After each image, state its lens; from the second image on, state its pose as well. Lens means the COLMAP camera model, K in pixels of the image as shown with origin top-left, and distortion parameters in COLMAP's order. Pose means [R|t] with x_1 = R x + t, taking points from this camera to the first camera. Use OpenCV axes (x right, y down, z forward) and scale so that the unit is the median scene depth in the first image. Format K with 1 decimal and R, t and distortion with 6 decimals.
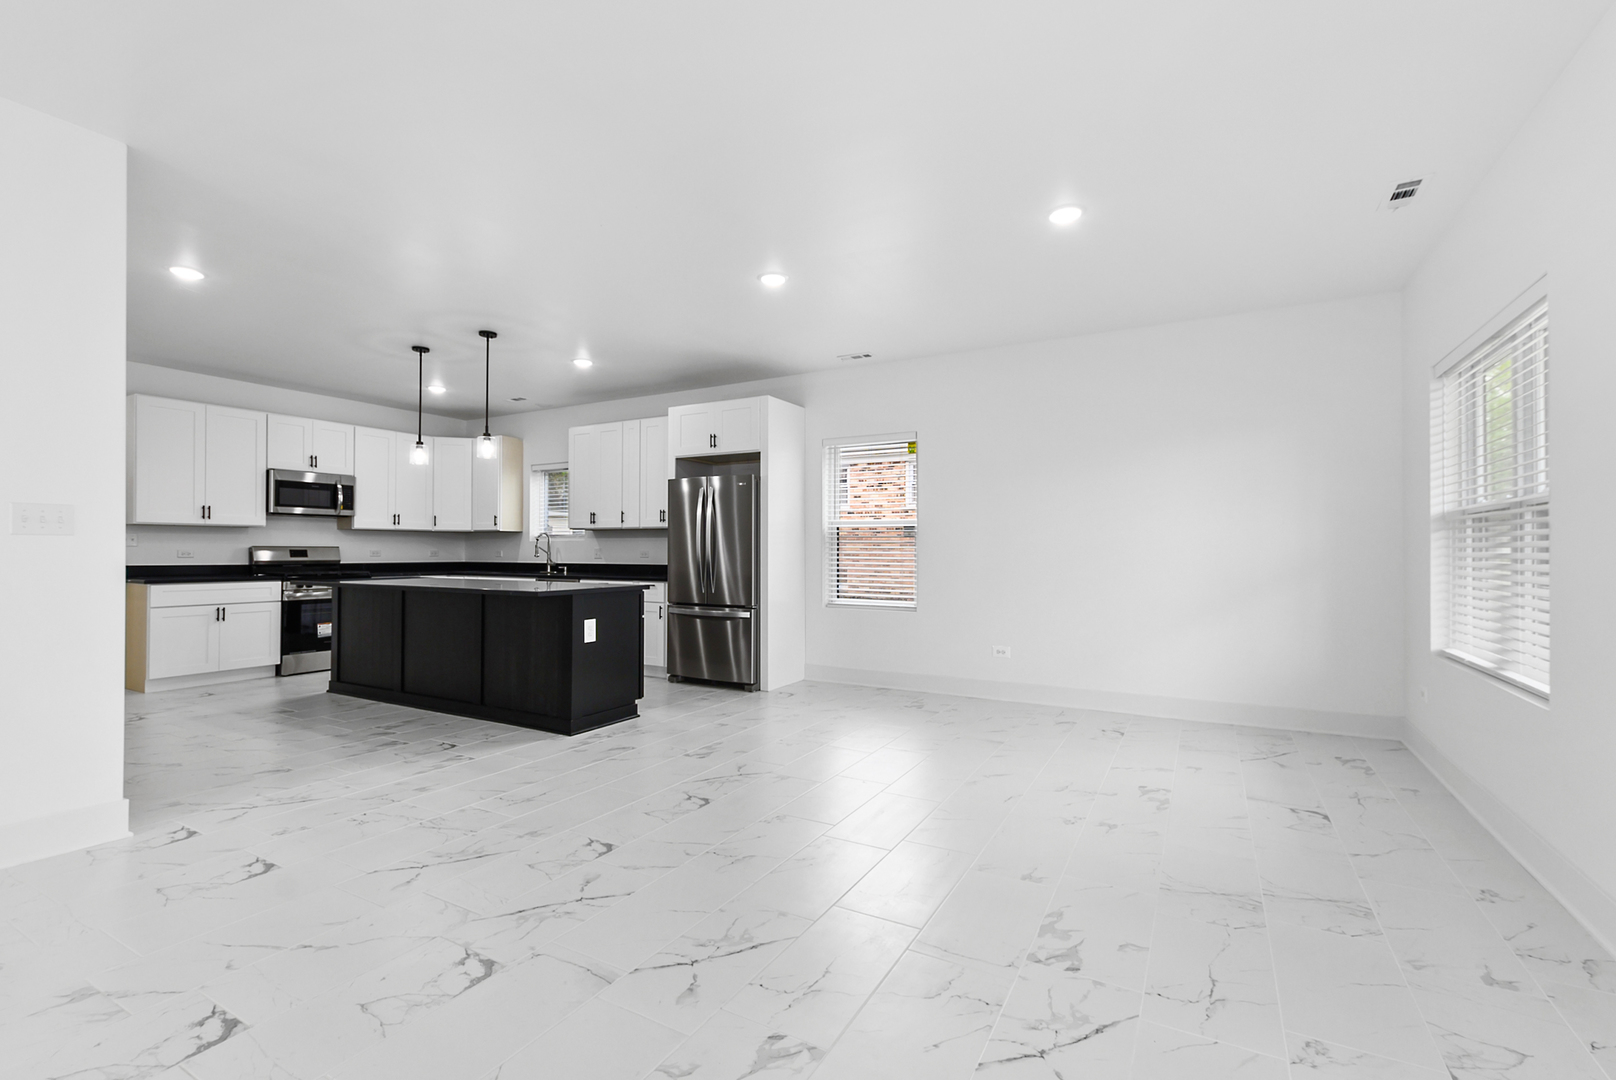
lens RADIAL K [[714.9, 0, 820.7], [0, 714.9, 539.9], [0, 0, 1]] dist [0.003401, -0.000380]
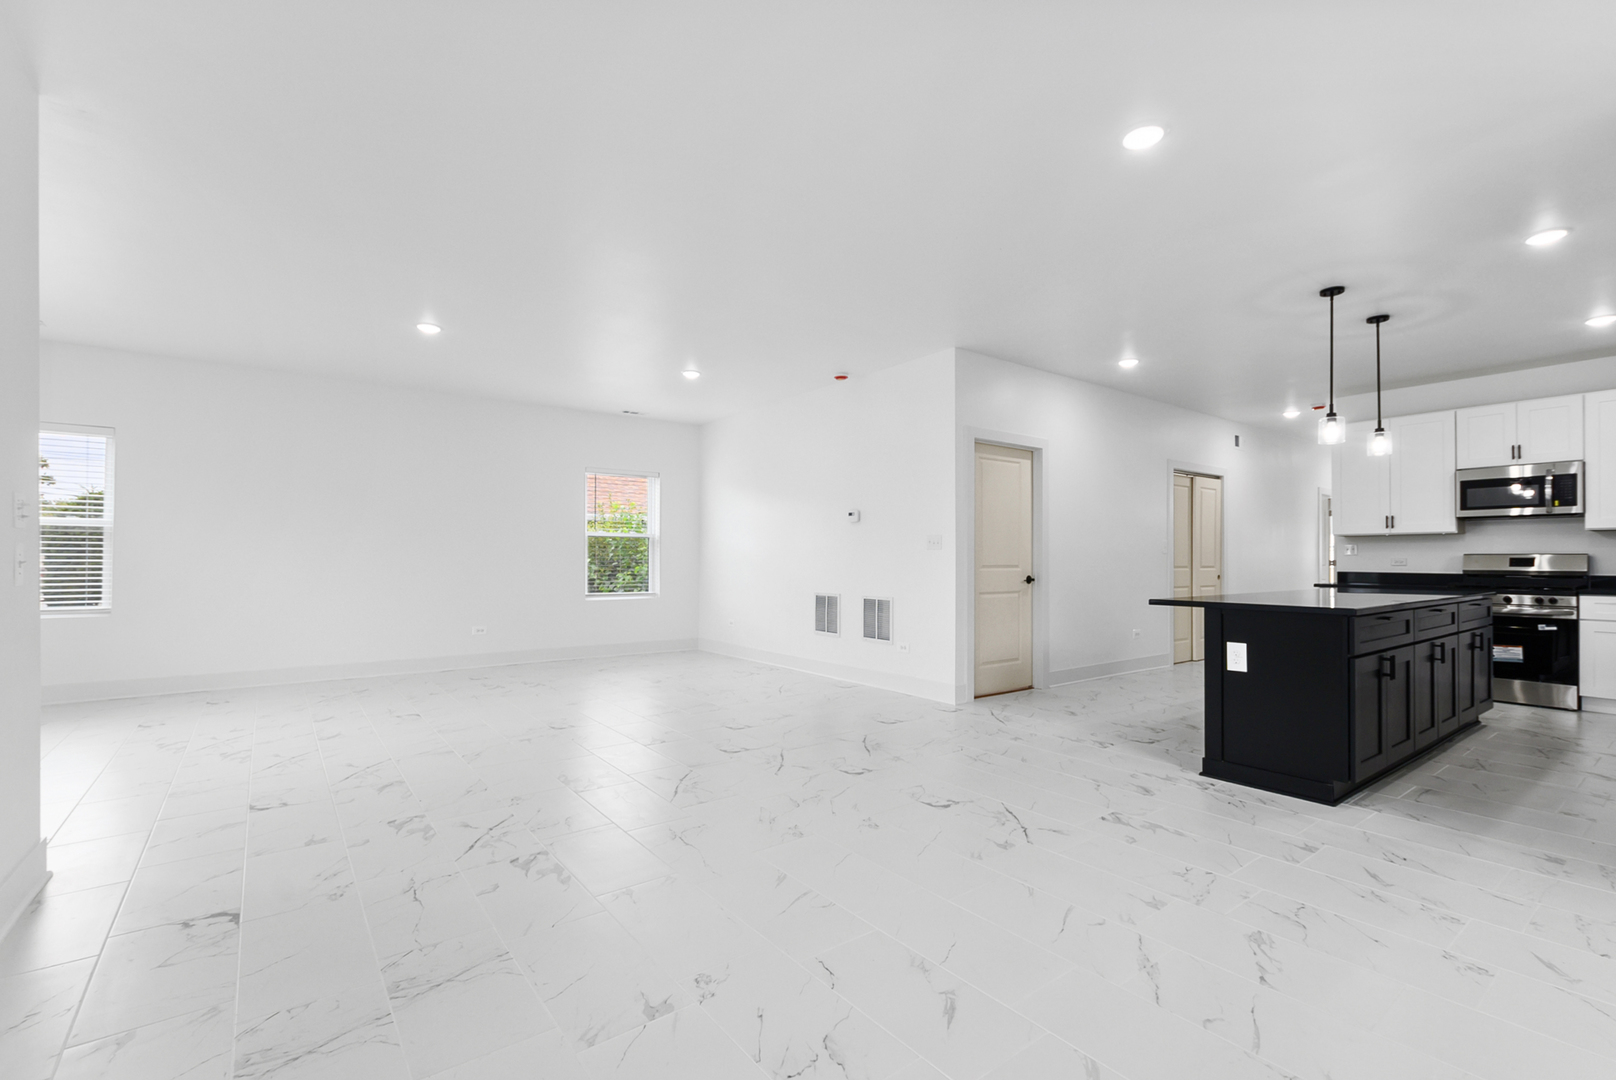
lens RADIAL K [[714.9, 0, 812.3], [0, 714.9, 557.1], [0, 0, 1]] dist [0.003401, -0.000380]
pose [[-0.408479, -0.005514, -0.912751, 0.570993], [0.009275, 0.999905, -0.010192, 0.020346], [0.912721, -0.012629, -0.408389, 0.871544]]
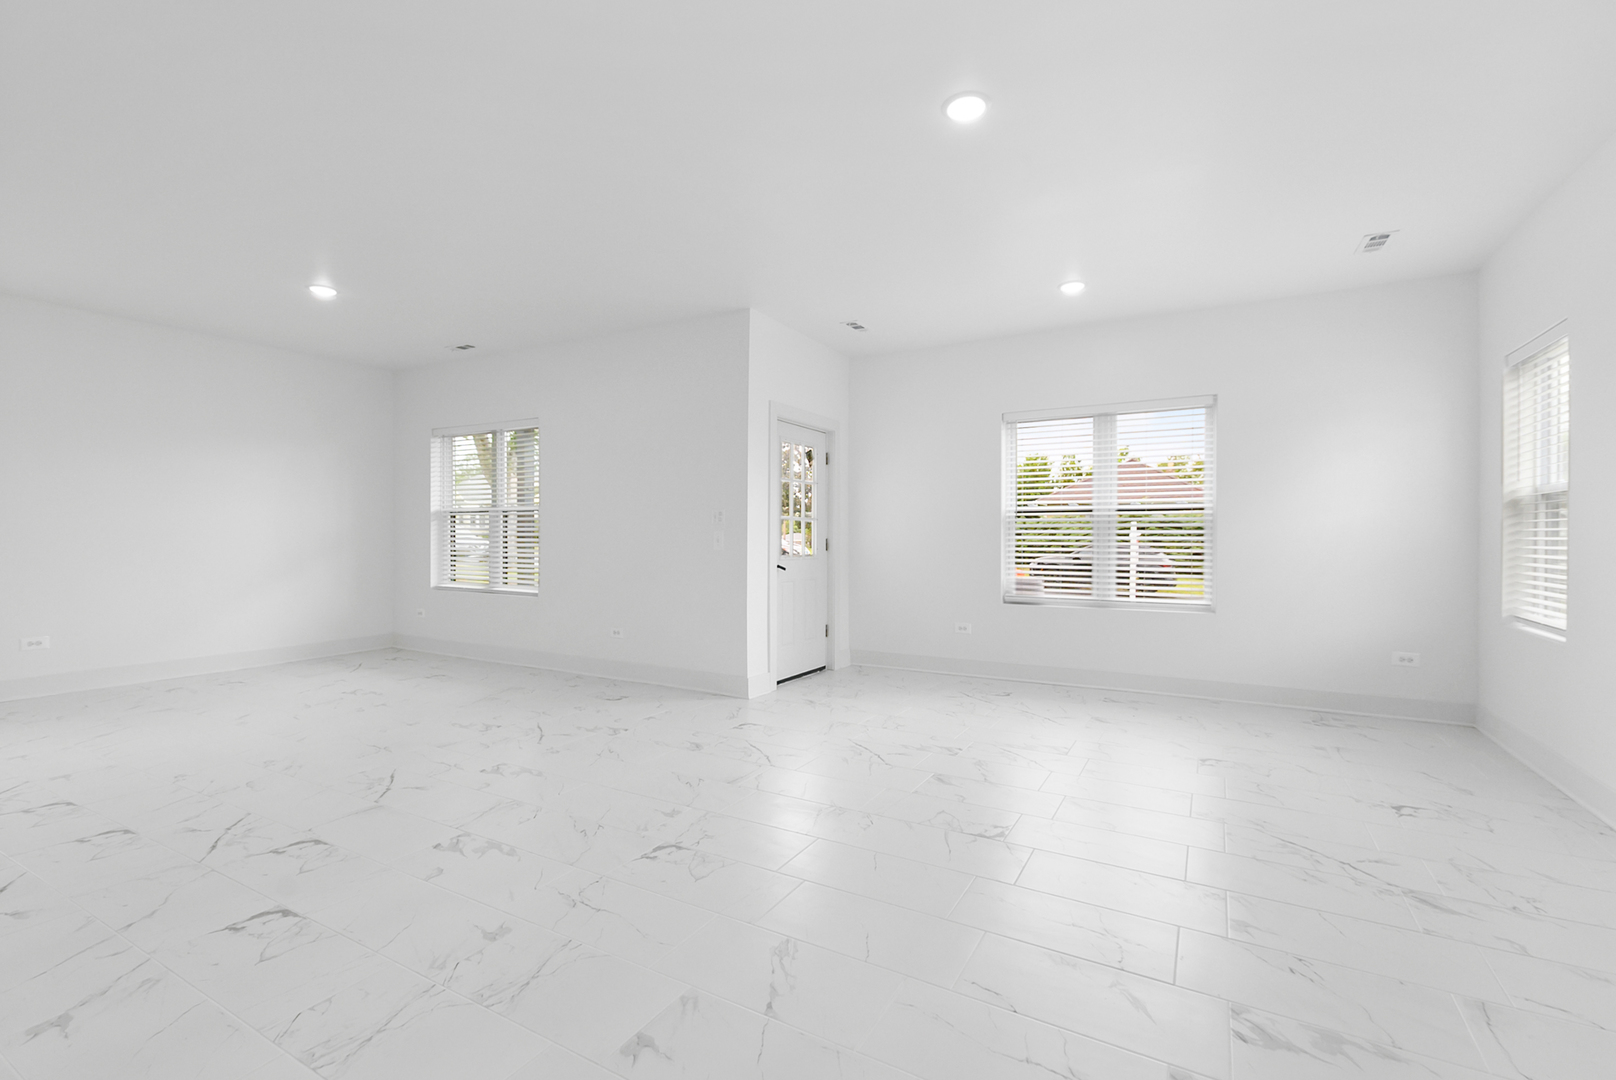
lens RADIAL K [[714.9, 0, 815.4], [0, 714.9, 536.4], [0, 0, 1]] dist [0.003401, -0.000380]
pose [[0.009622, -0.006646, 0.999932, -0.750826], [-0.015005, 0.999864, 0.006790, 0.000502], [-0.999841, -0.015069, 0.009521, 0.016550]]
